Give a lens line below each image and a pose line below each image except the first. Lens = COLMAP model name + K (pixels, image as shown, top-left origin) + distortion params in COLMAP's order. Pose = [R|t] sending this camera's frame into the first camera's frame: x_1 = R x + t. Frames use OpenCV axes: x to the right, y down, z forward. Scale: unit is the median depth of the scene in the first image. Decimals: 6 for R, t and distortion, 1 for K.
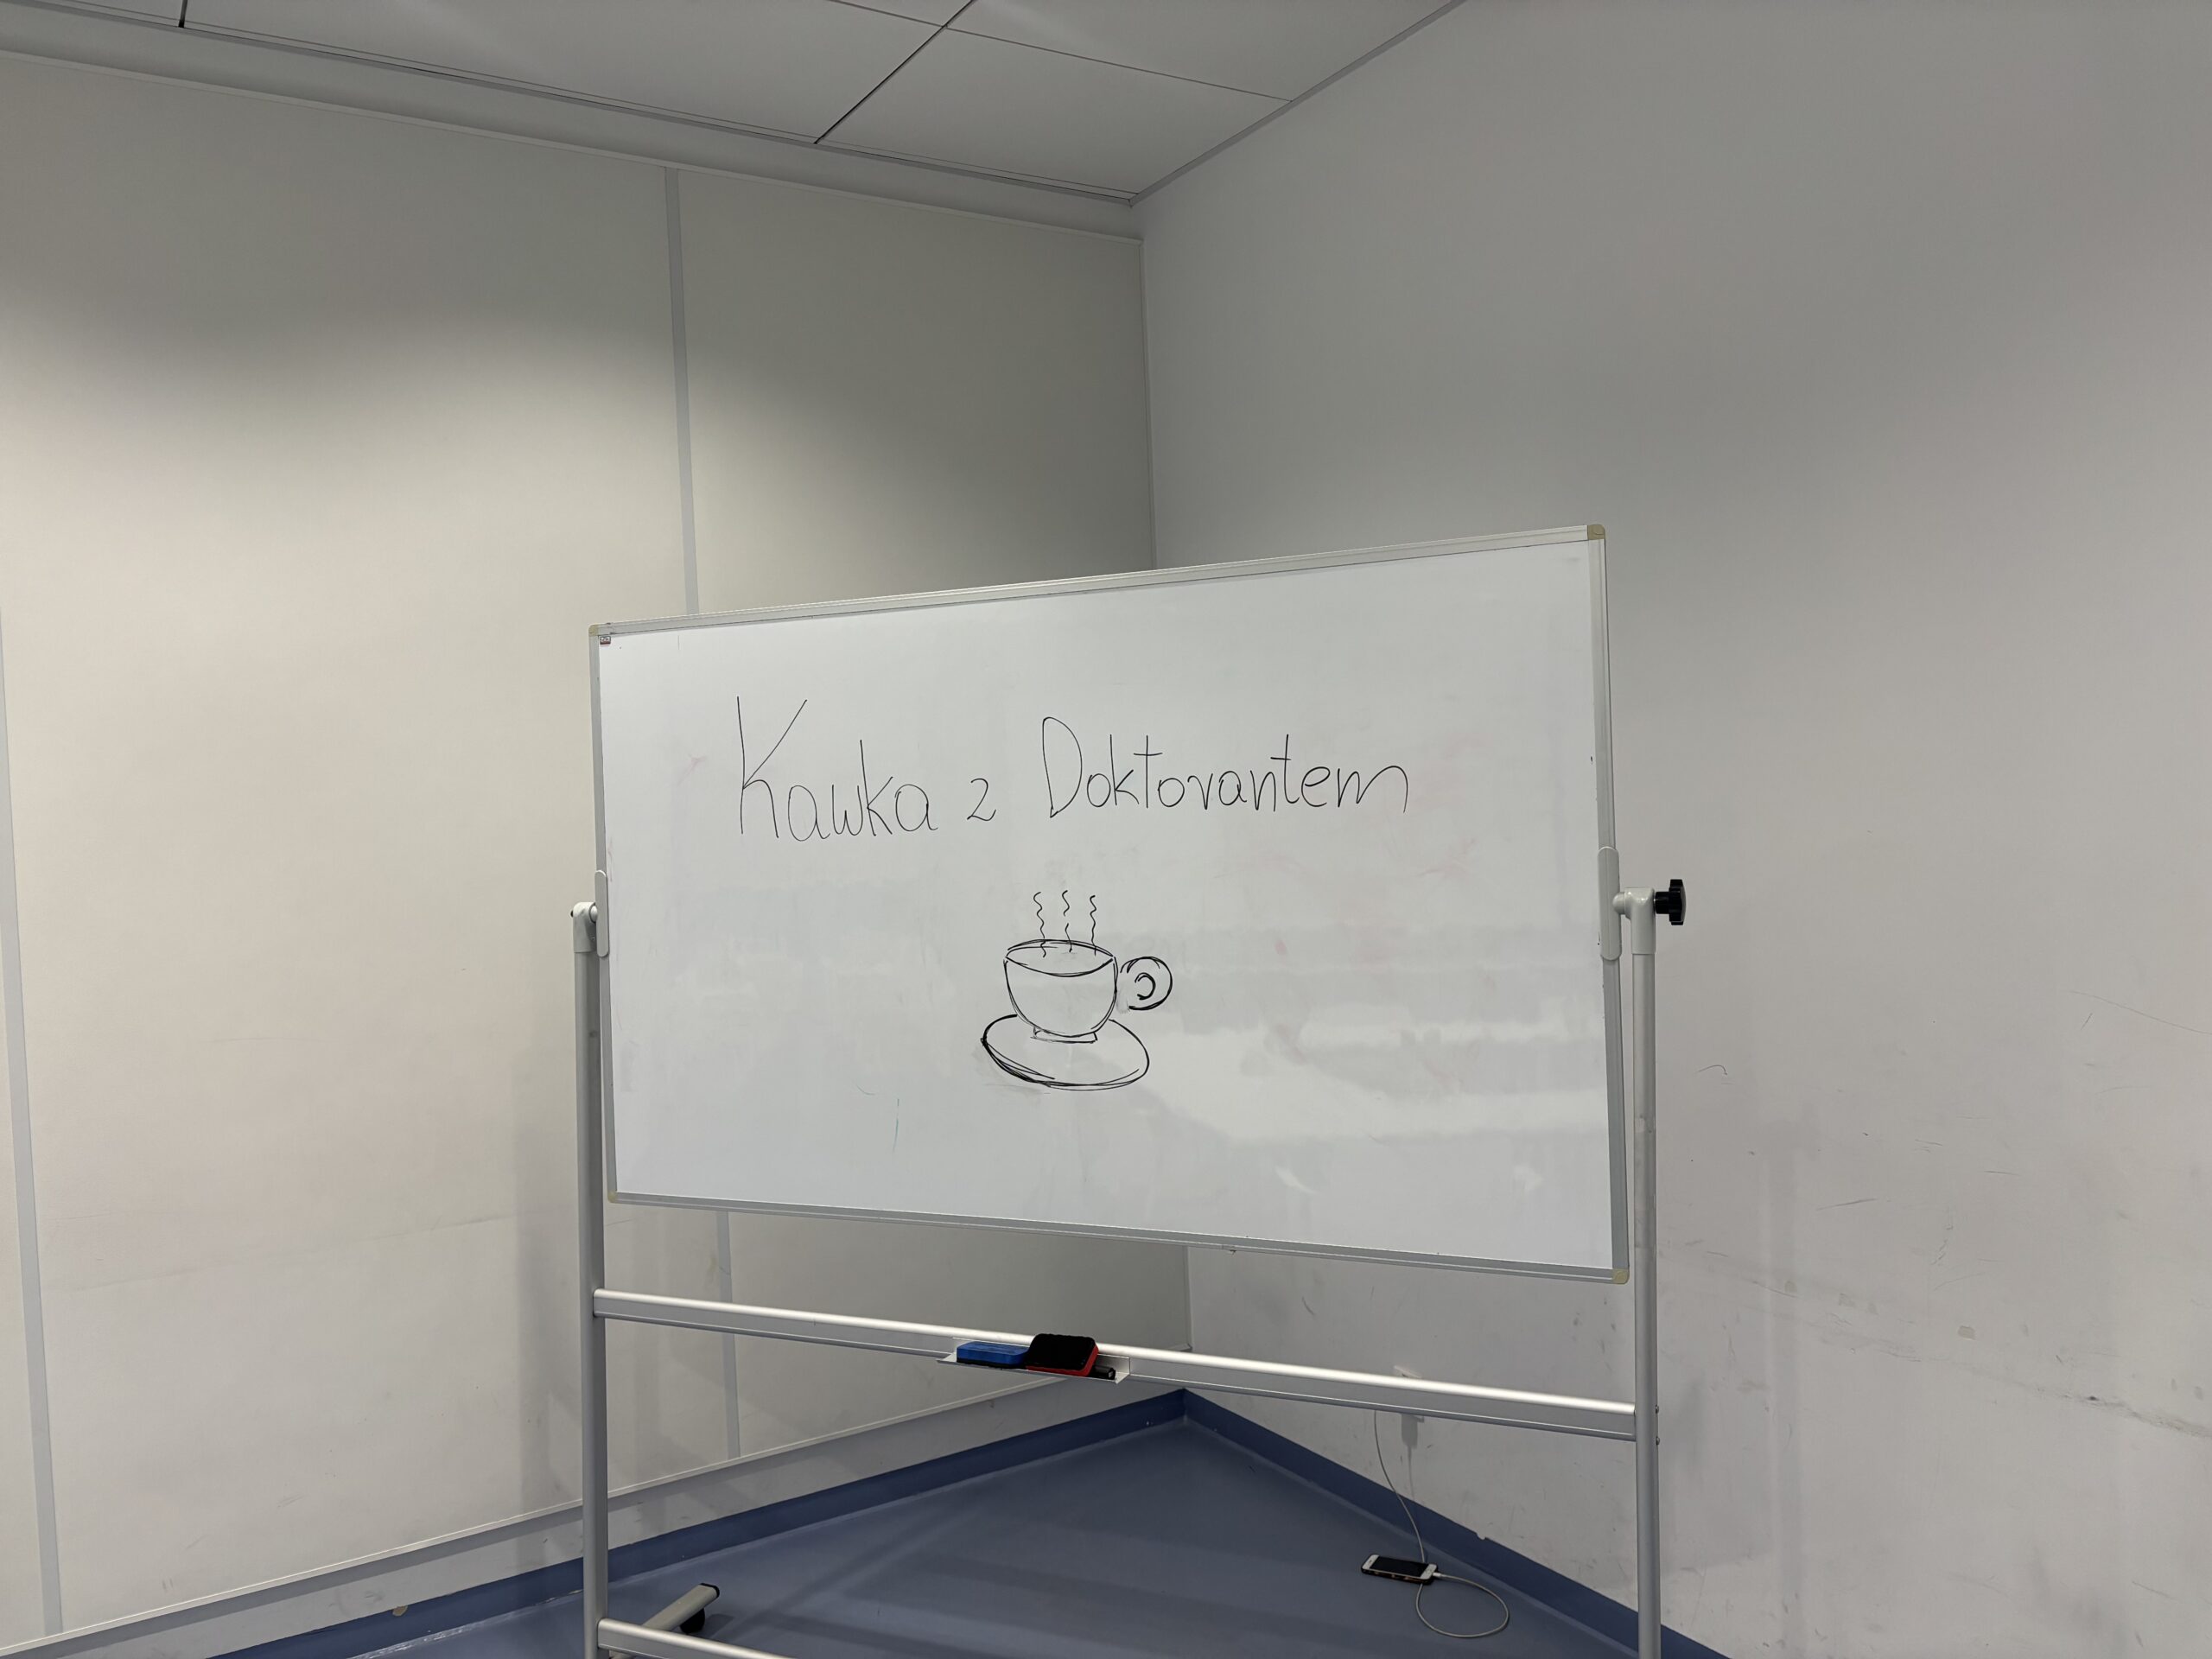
lens RADIAL K [[1694.7, 0, 1117.9], [0, 1694.7, 881.0], [0, 0, 1]] dist [0.095719, -0.004831]
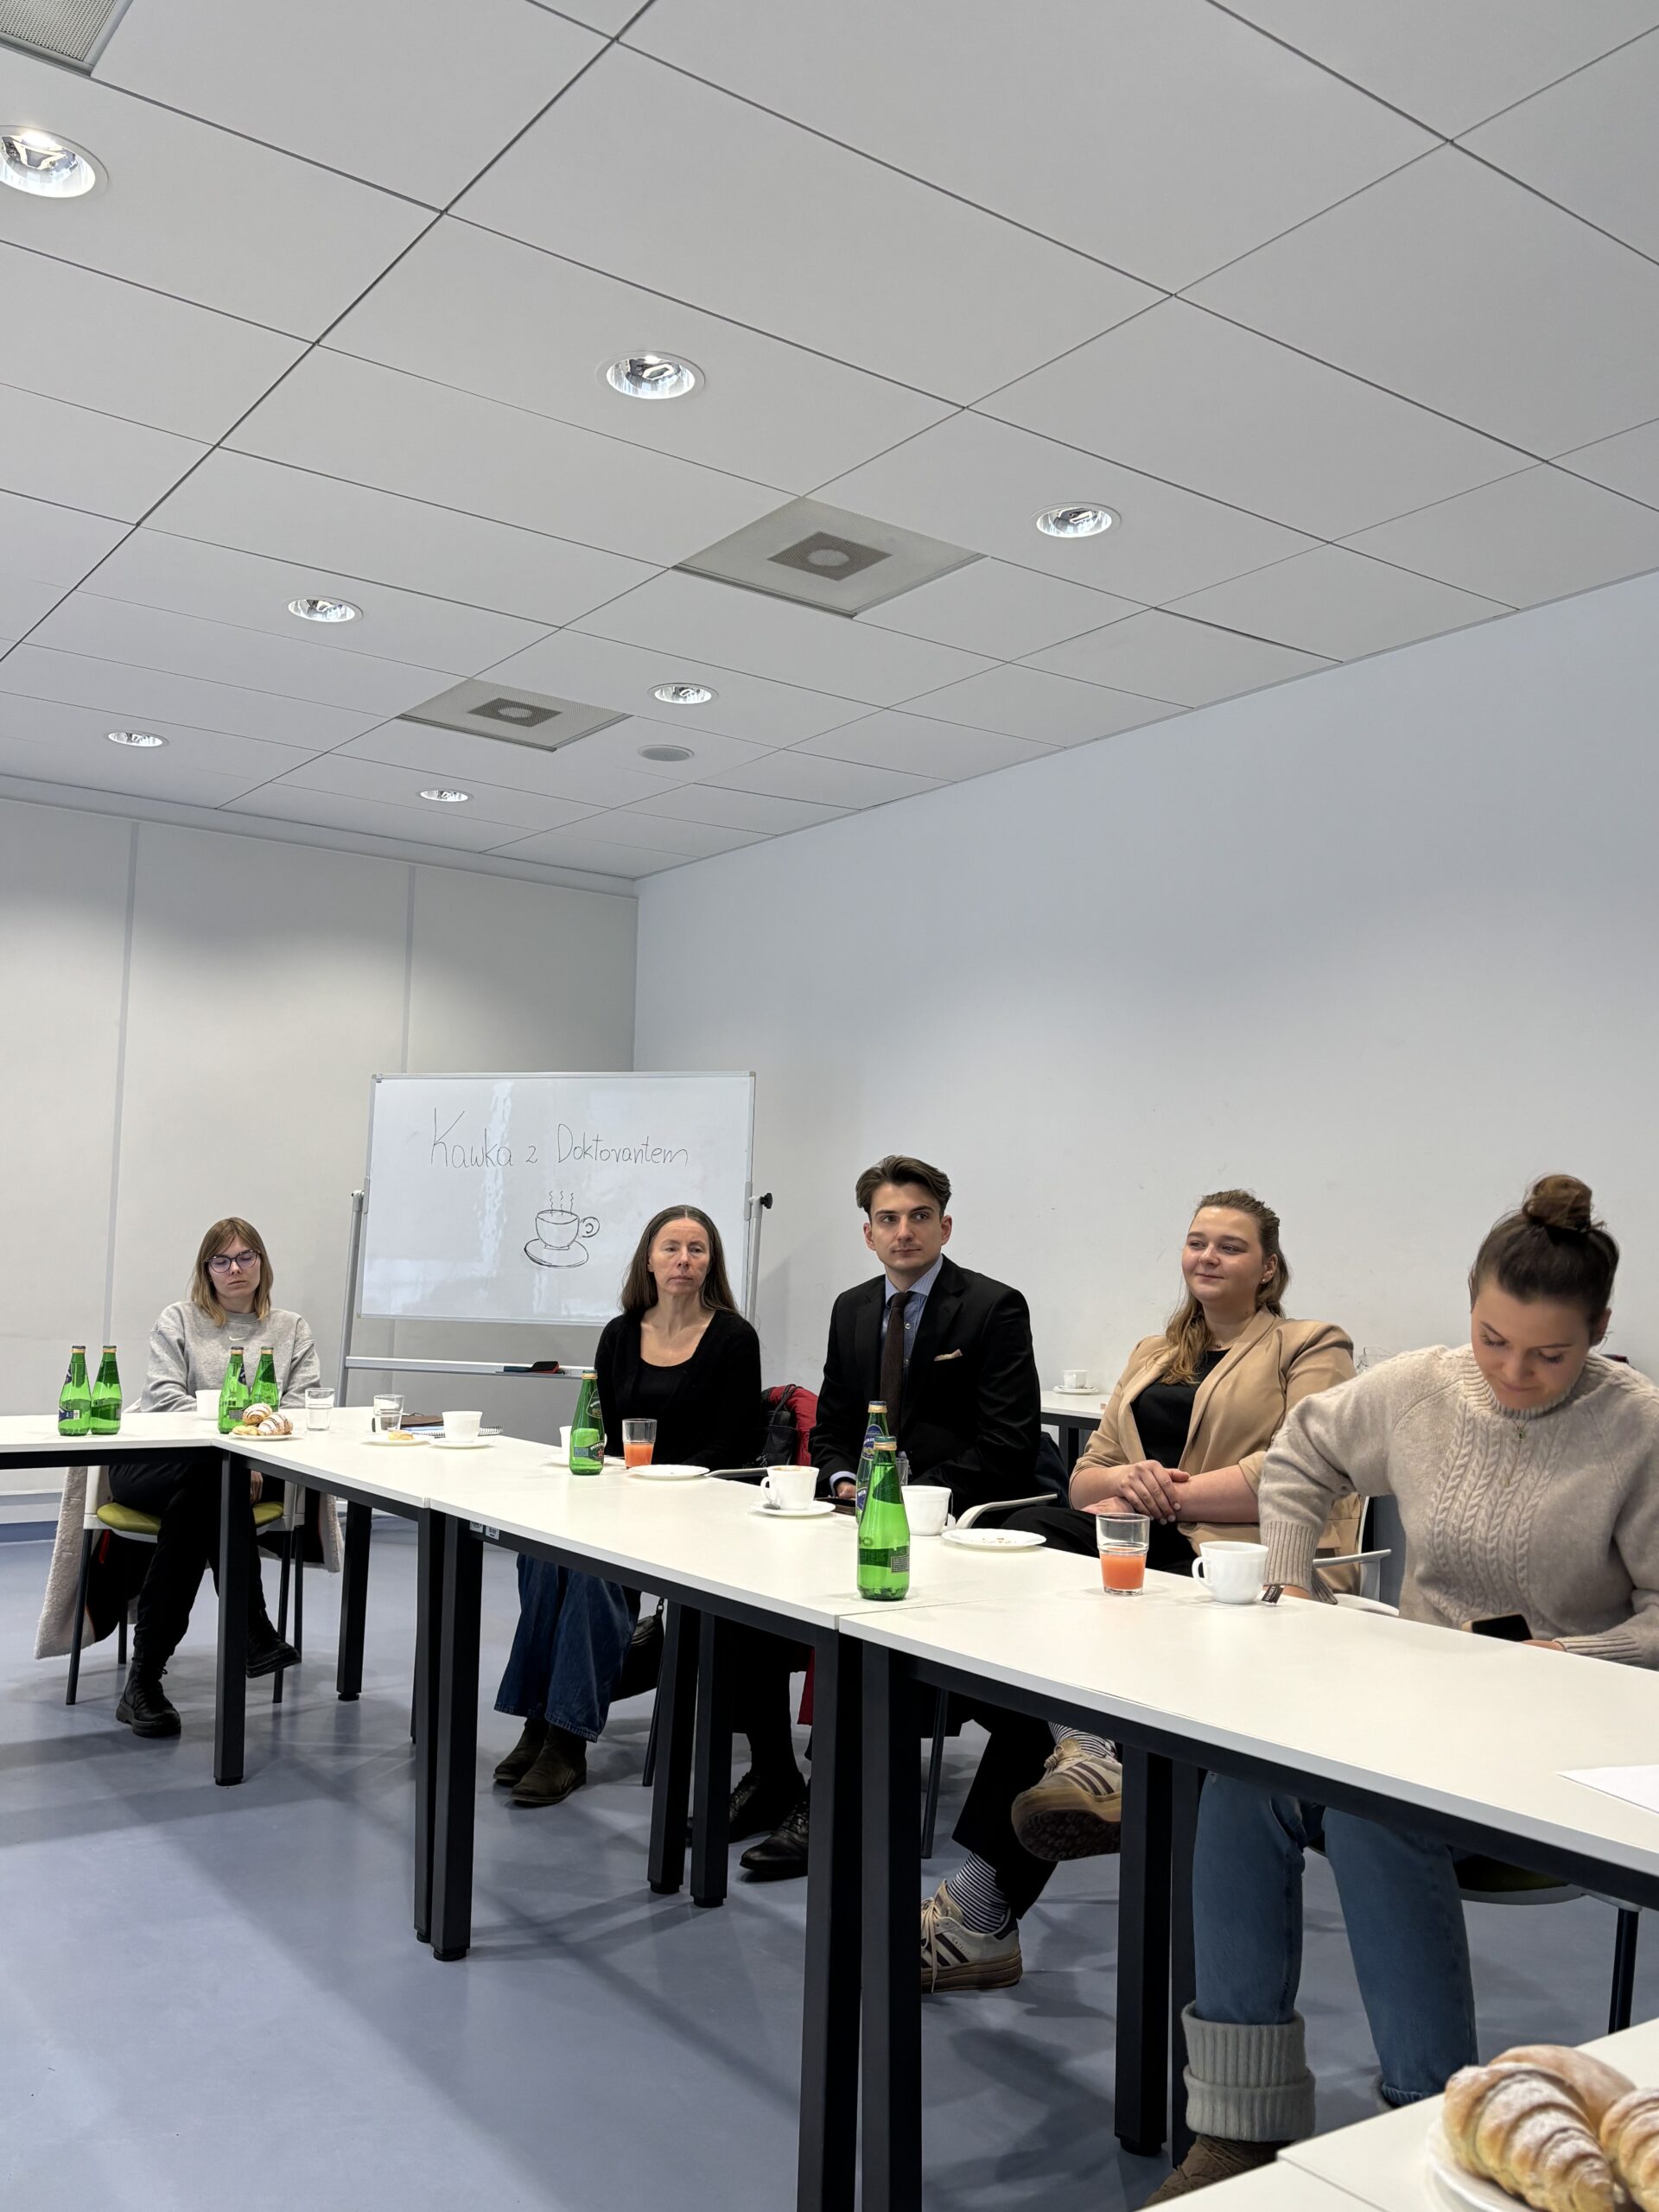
lens RADIAL K [[1863.2, 0, 829.5], [0, 1863.2, 1106.0], [0, 0, 1]] dist [0.051559, -0.001018]
pose [[0.994898, 0.073194, 0.069432, 0.166316], [-0.063904, 0.989753, -0.127689, 0.212766], [-0.078067, 0.122600, 0.989381, -1.843026]]
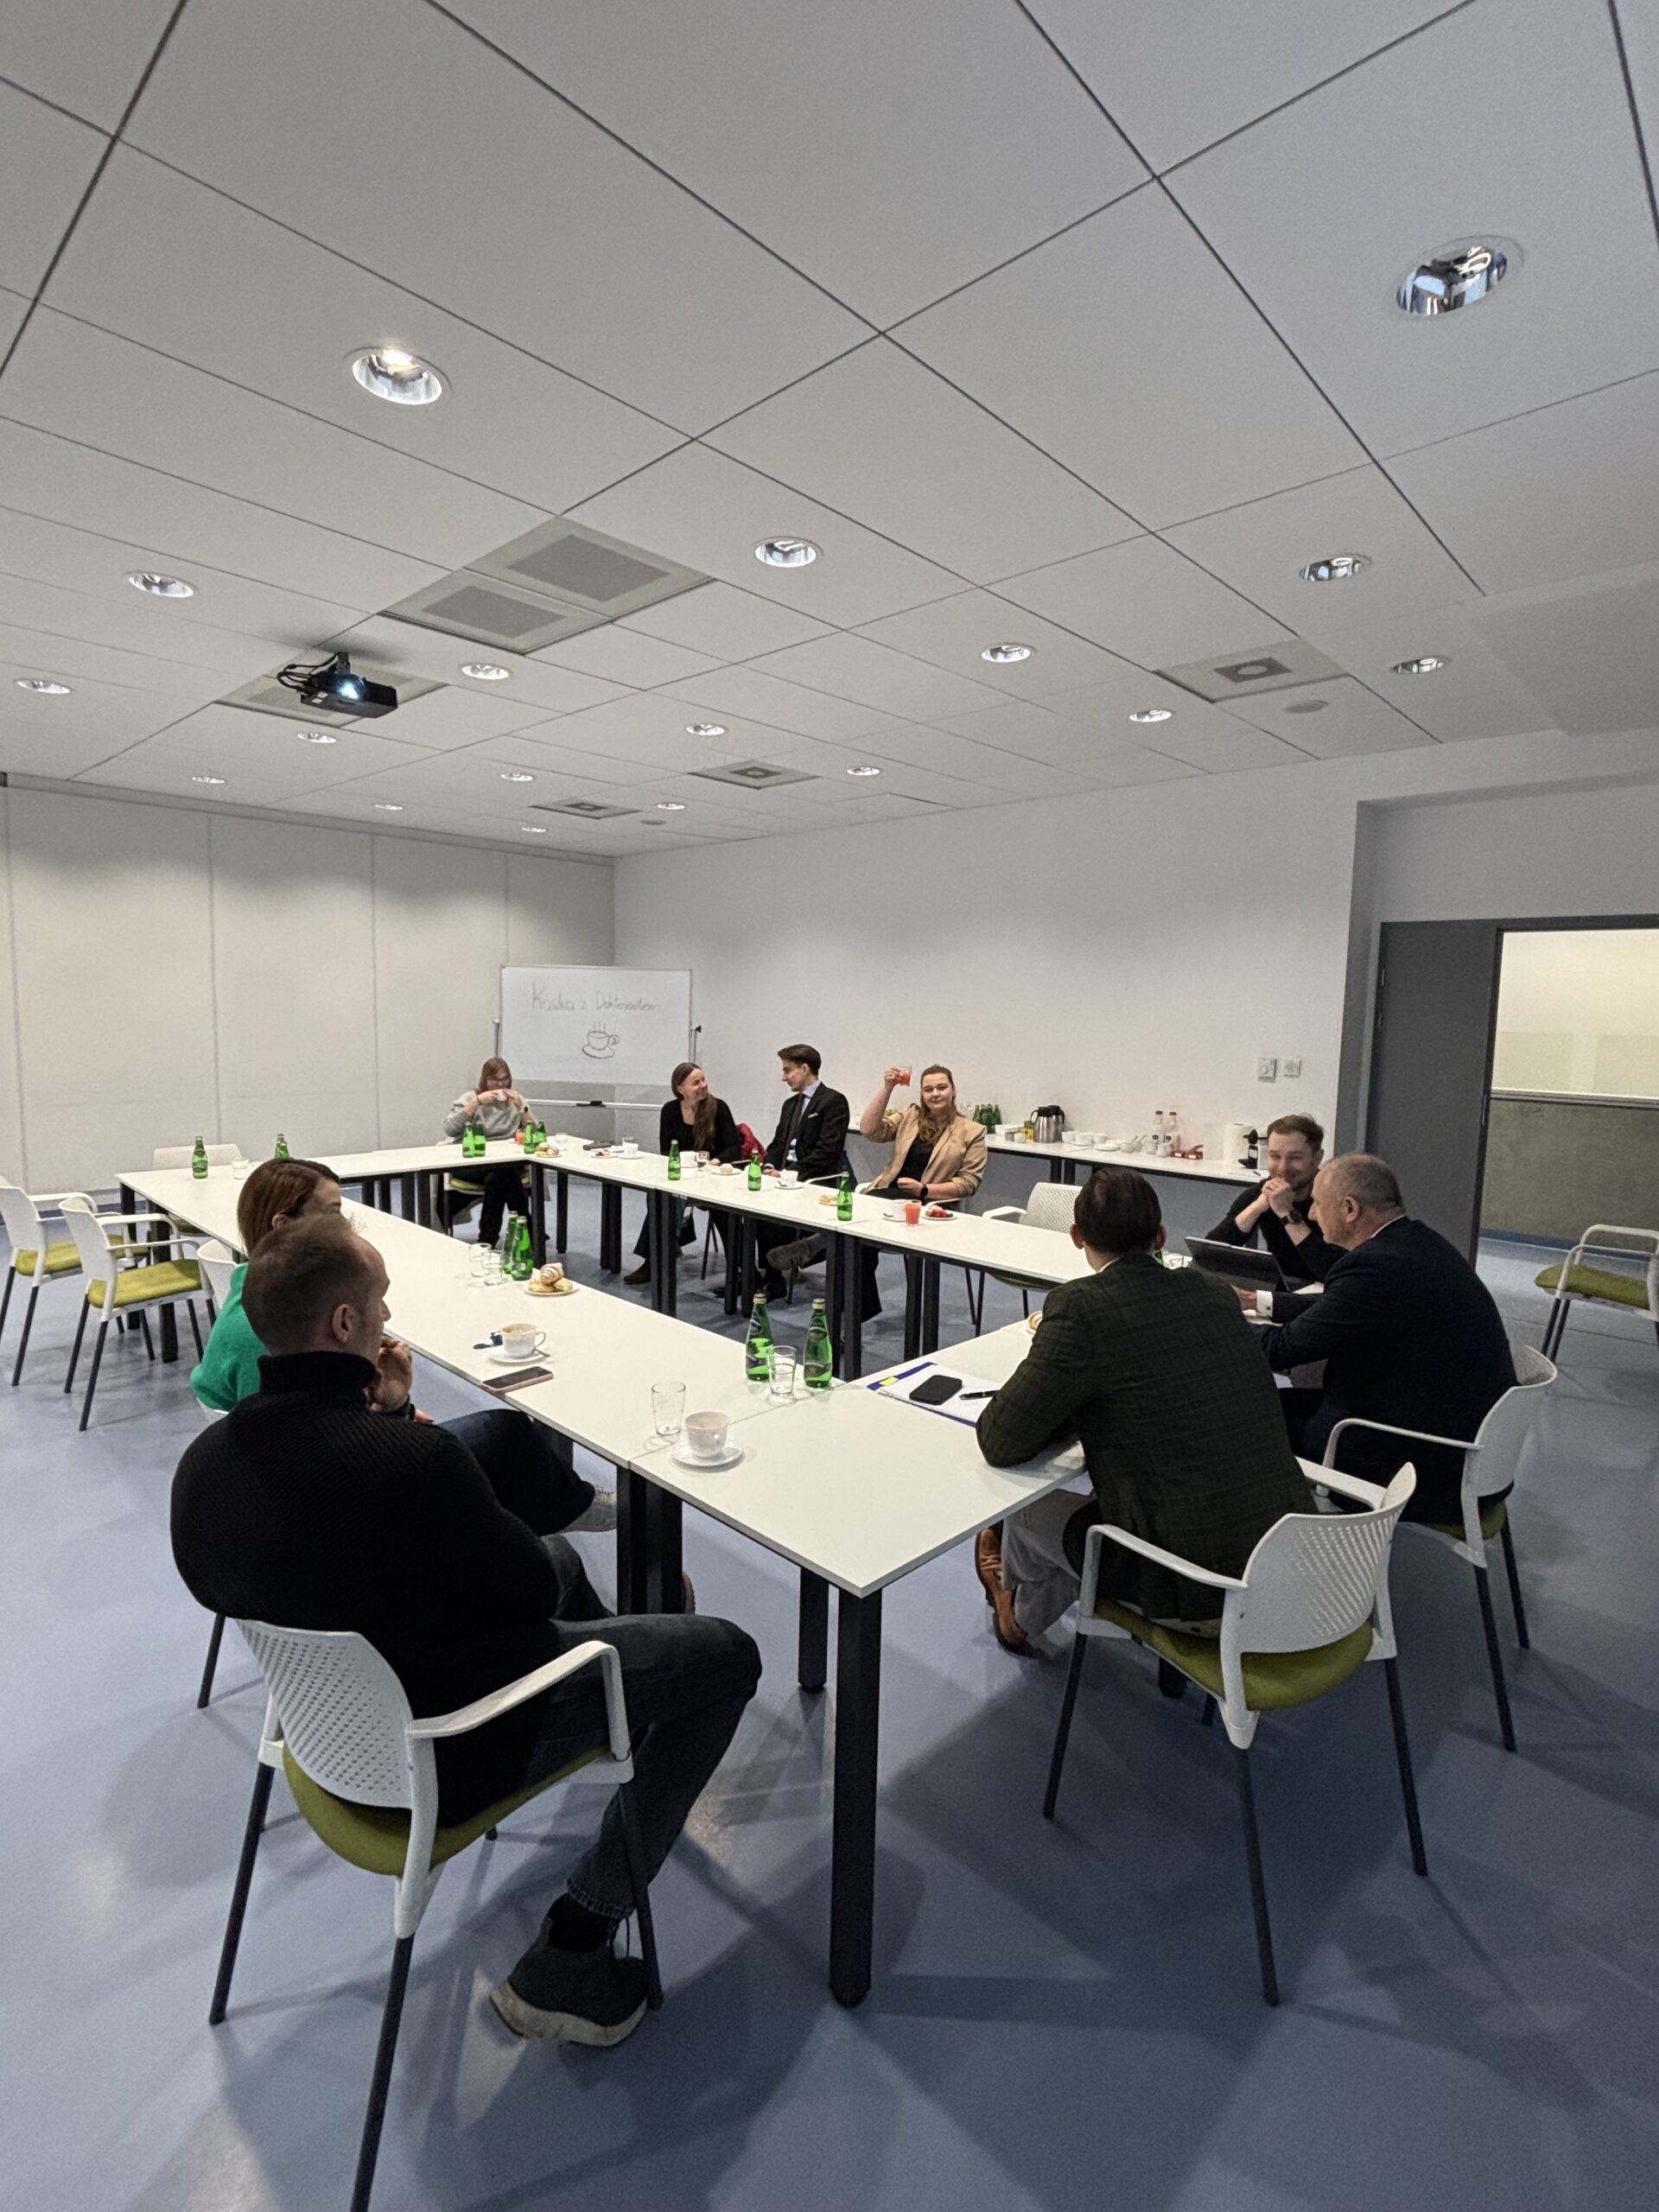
lens RADIAL K [[1051.7, 0, 829.5], [0, 1051.7, 1106.0], [0, 0, 1]] dist [-0.000321, -0.000082]
pose [[0.964087, 0.036835, 0.263021, -0.199104], [-0.051584, 0.997446, 0.049393, 0.069322], [-0.260530, -0.061187, 0.963525, -2.514508]]
